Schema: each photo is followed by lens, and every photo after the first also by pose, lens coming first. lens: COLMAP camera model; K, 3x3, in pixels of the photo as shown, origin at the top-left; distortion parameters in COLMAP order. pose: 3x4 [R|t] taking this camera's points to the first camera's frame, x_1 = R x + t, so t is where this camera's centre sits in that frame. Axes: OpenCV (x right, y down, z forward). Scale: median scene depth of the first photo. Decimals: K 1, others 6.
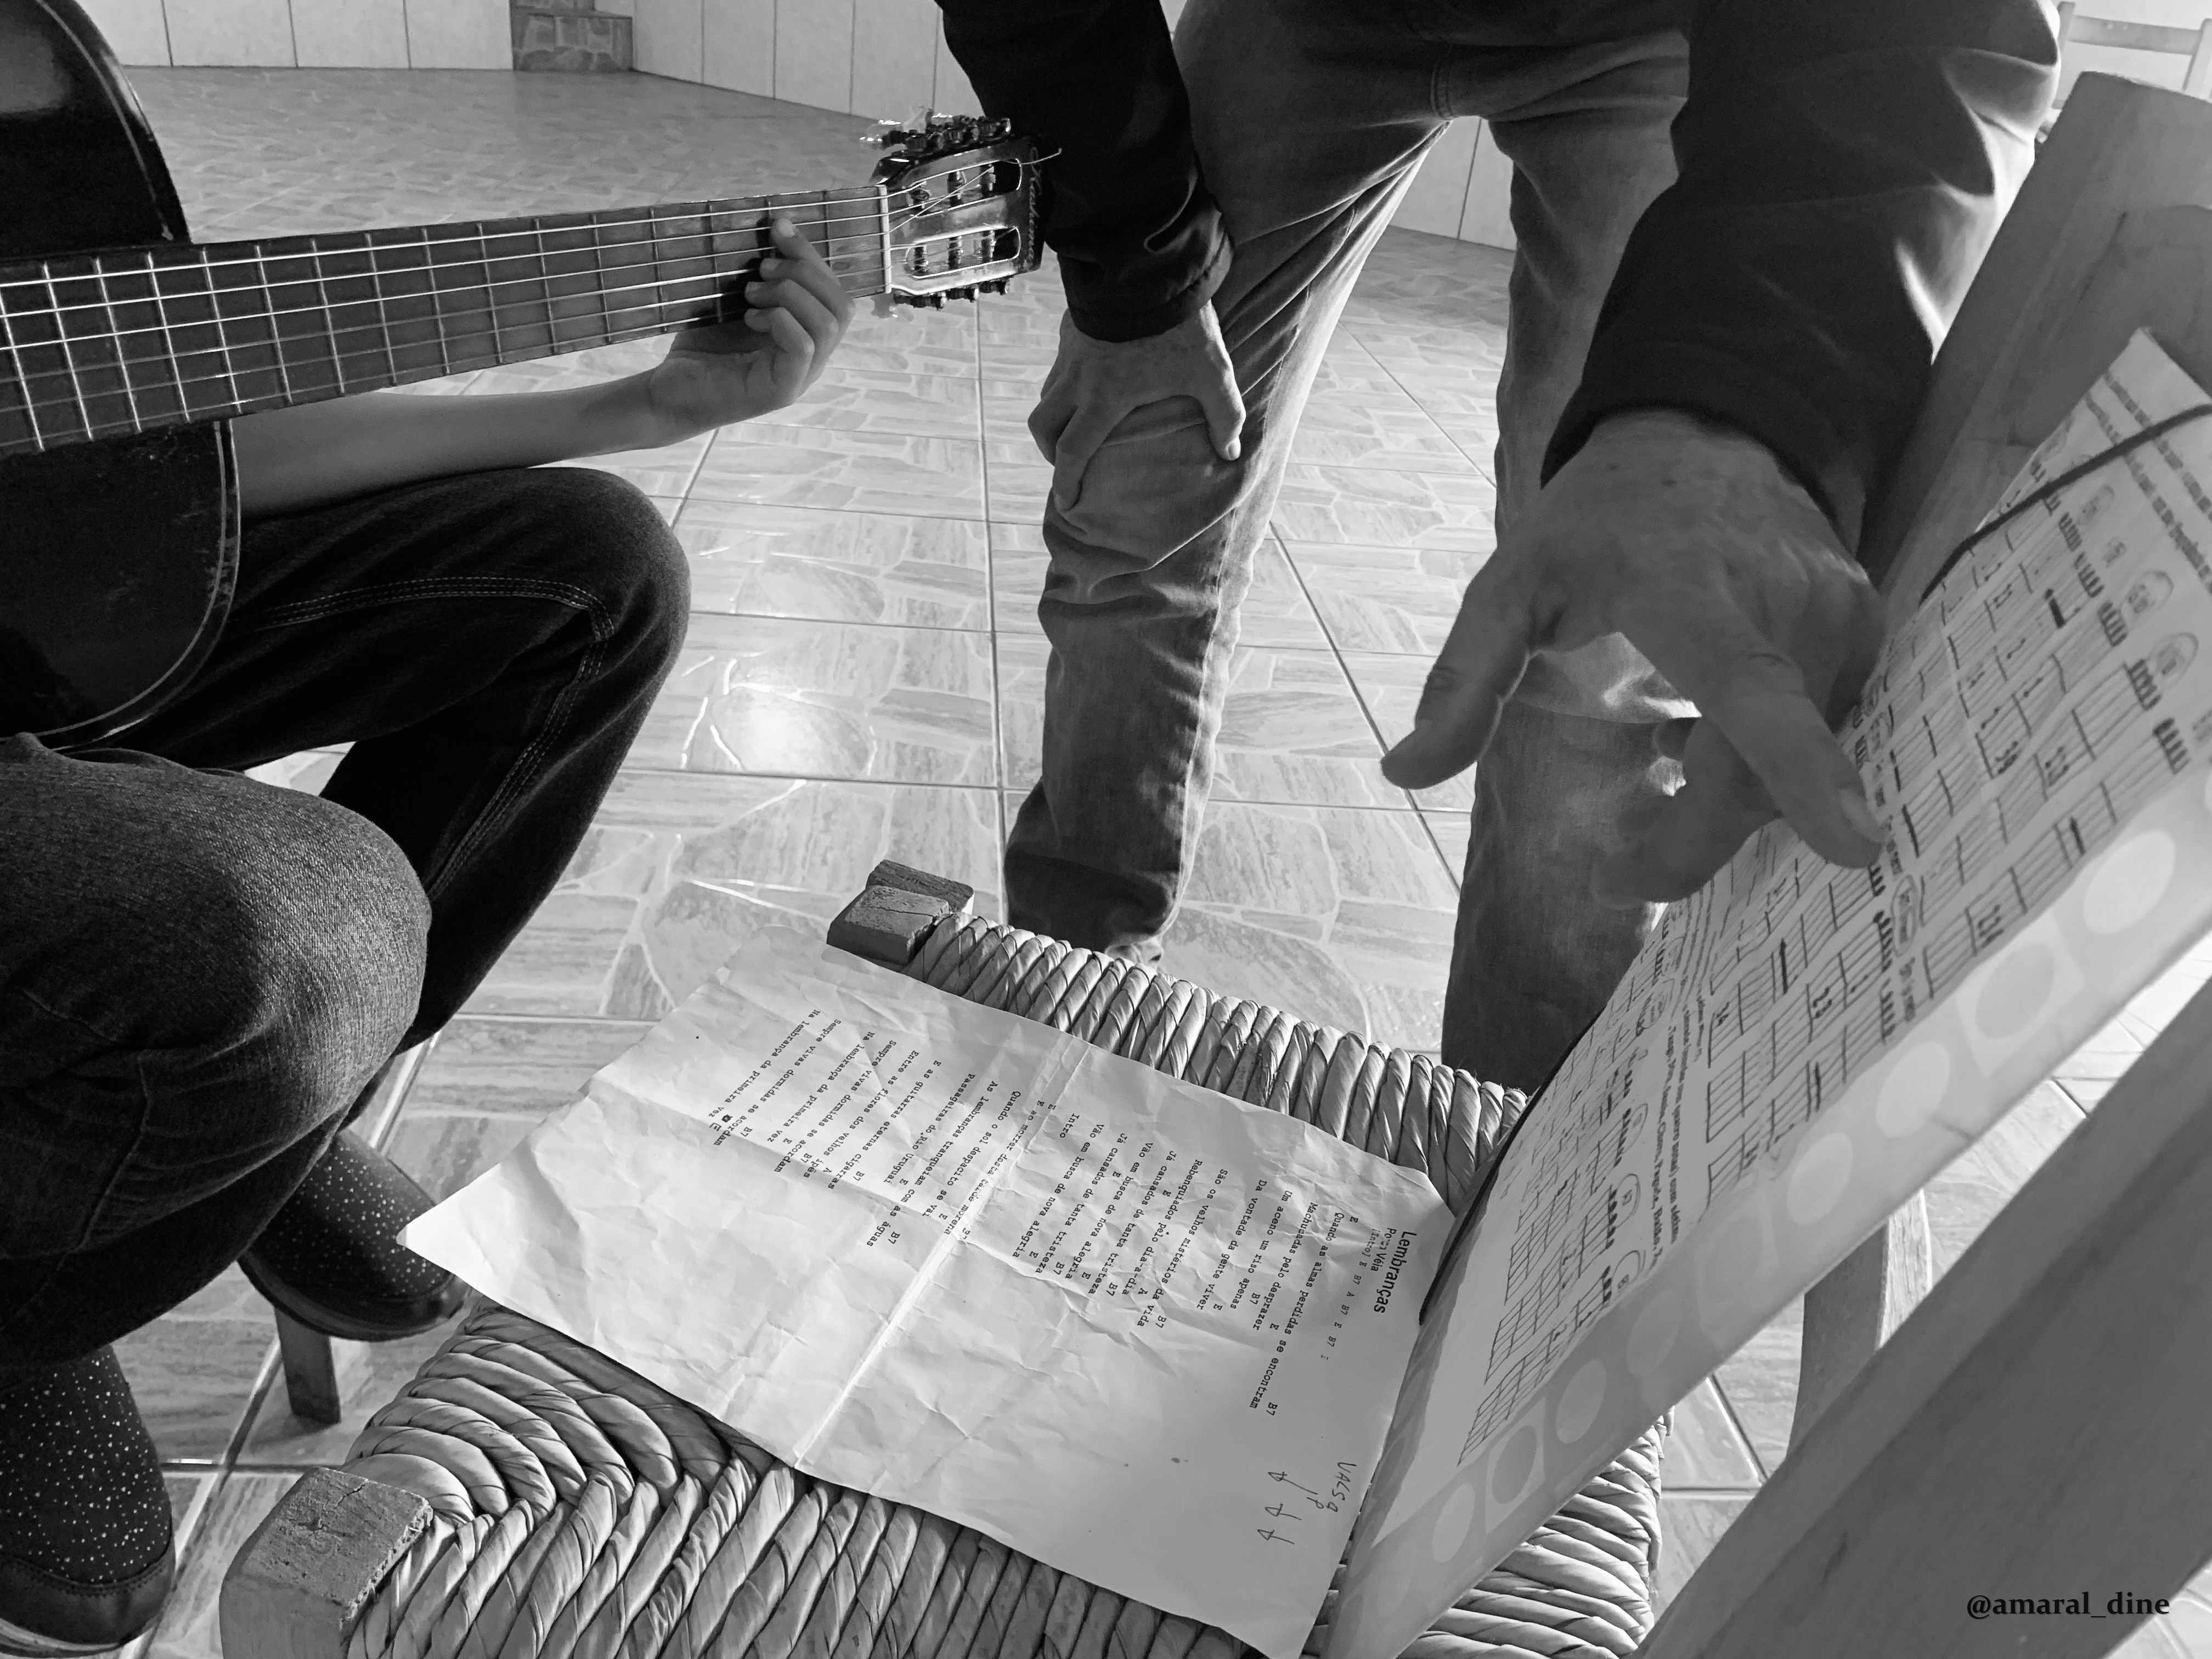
lens RADIAL K [[2119.7, 0, 1190.9], [0, 2119.7, 668.1], [0, 0, 1]] dist [0.167253, -0.427564]
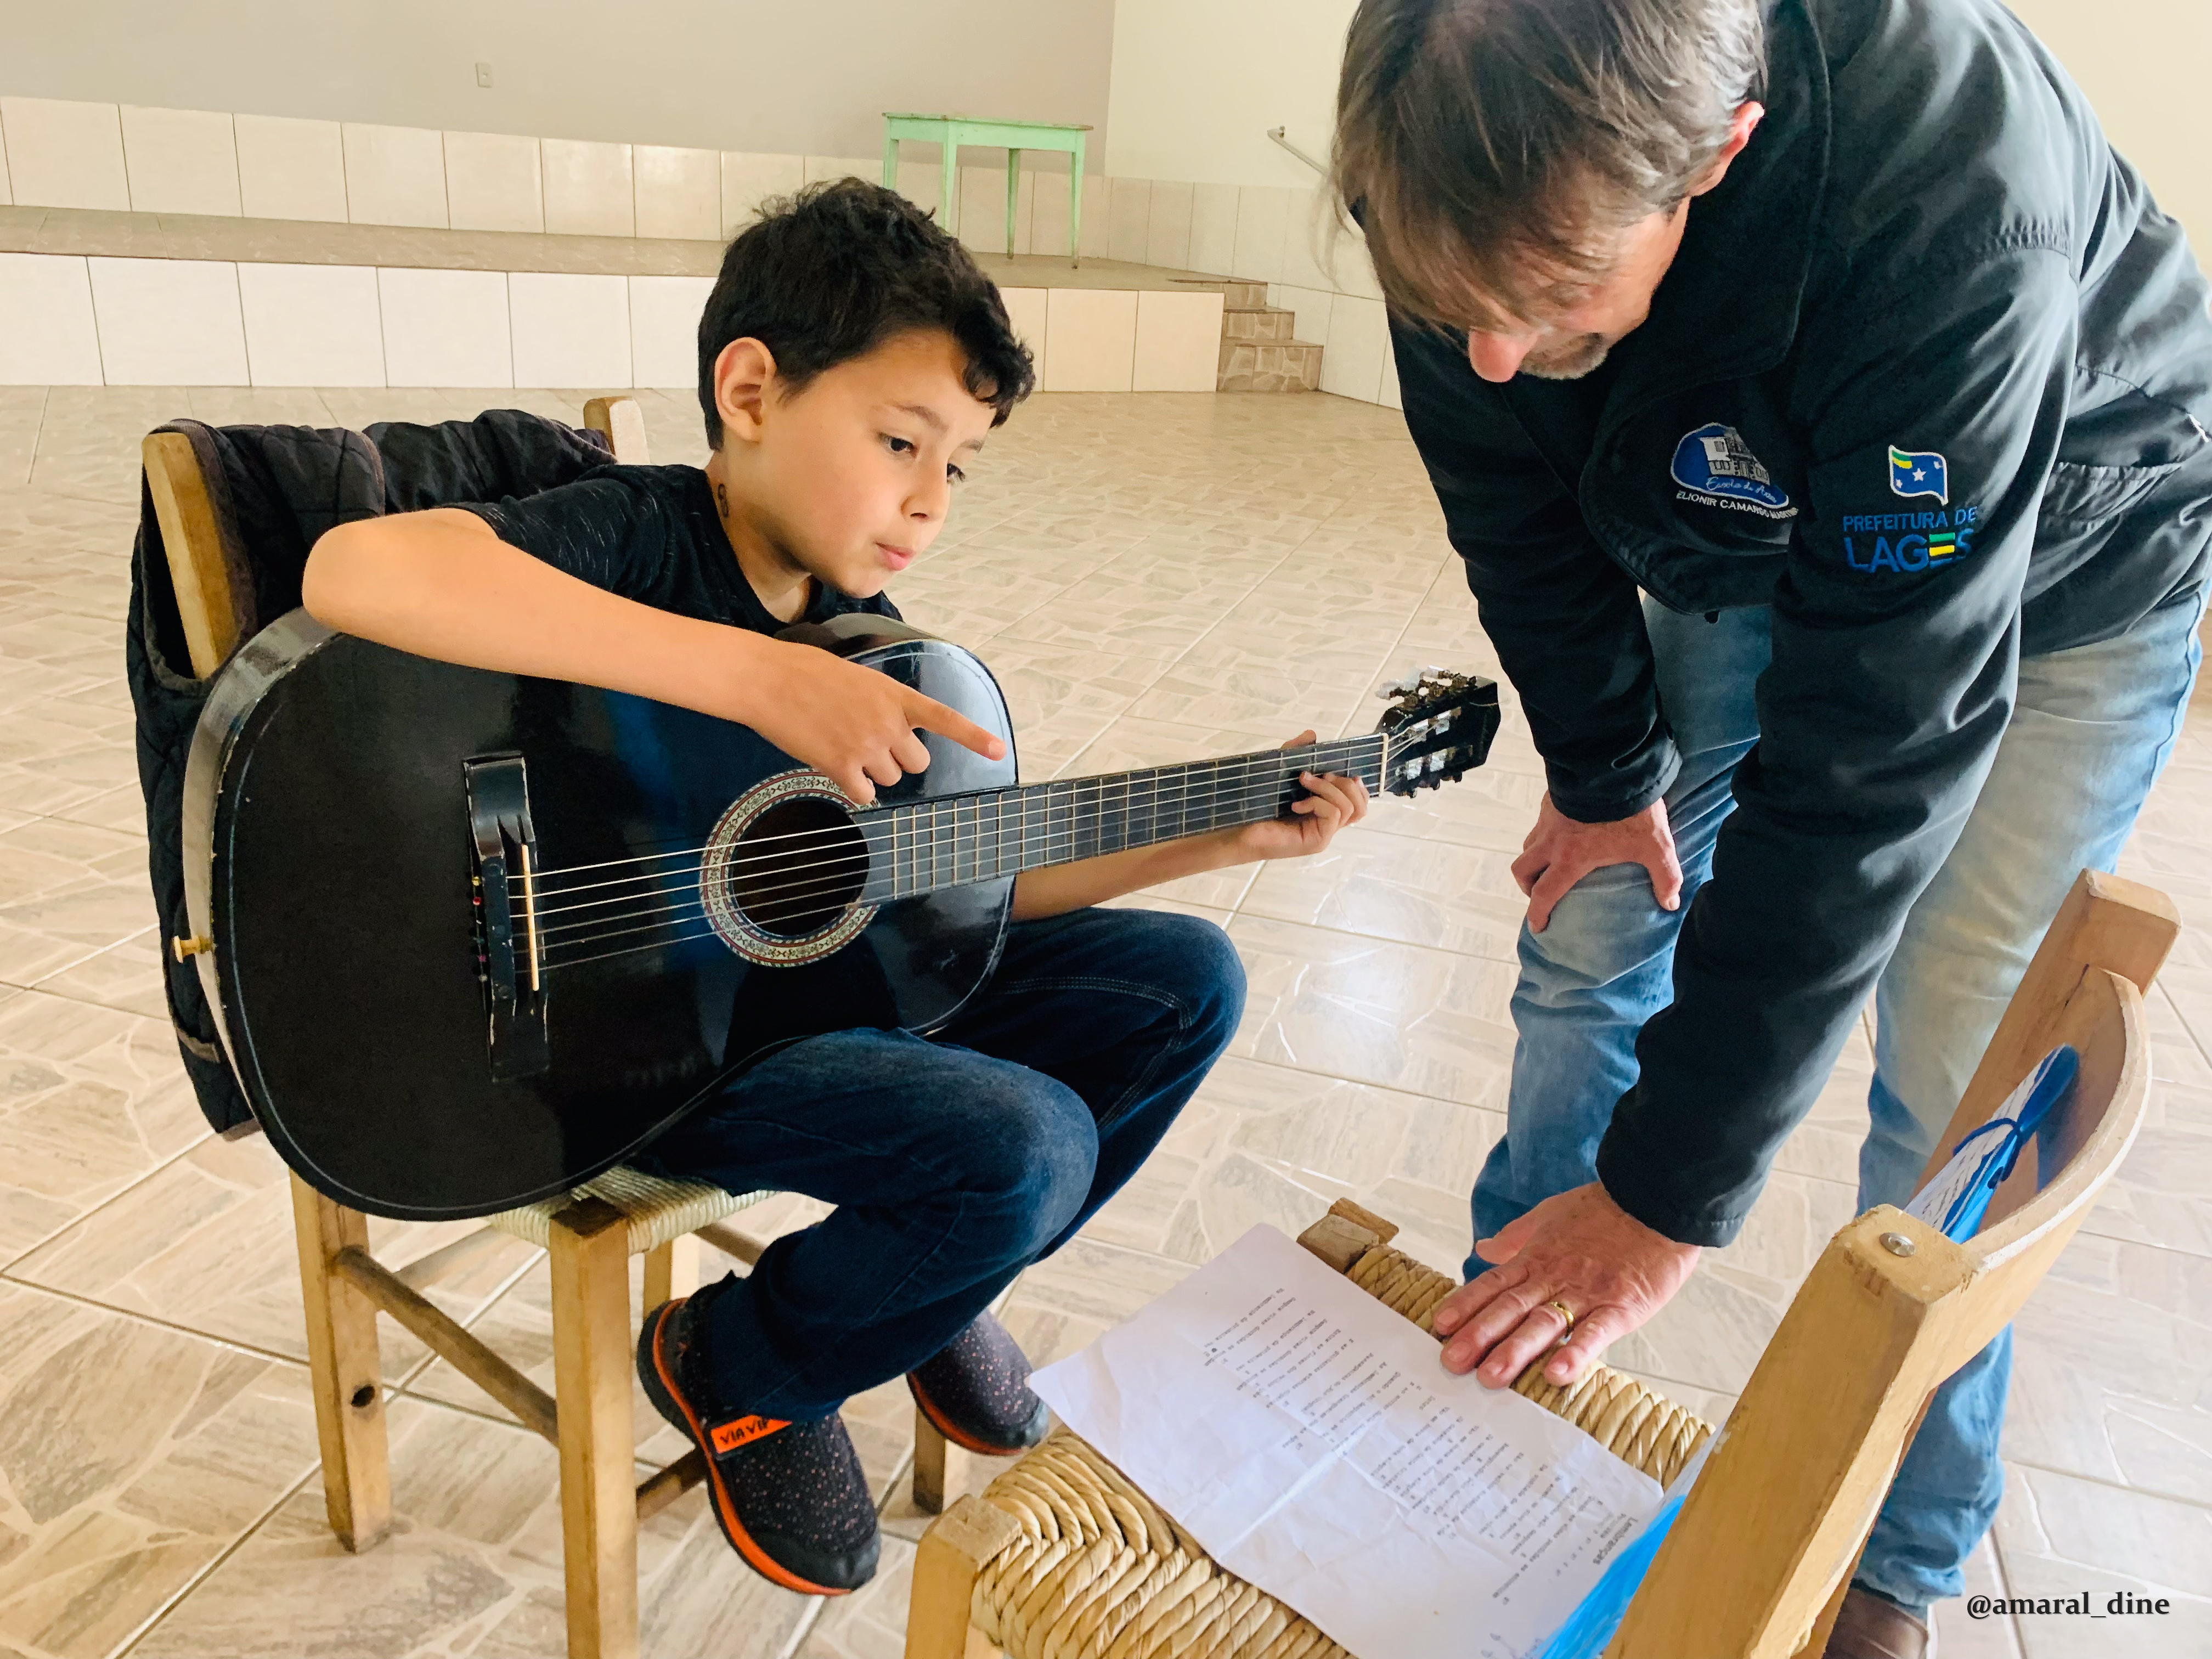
lens RADIAL K [[2119.7, 0, 1190.9], [0, 2119.7, 668.1], [0, 0, 1]] dist [0.167253, -0.427564]
pose [[0.950884, 0.104782, -0.291273, 0.108669], [-0.139423, 0.985091, -0.100784, -0.076012], [0.276370, 0.136444, 0.951316, -0.357073]]
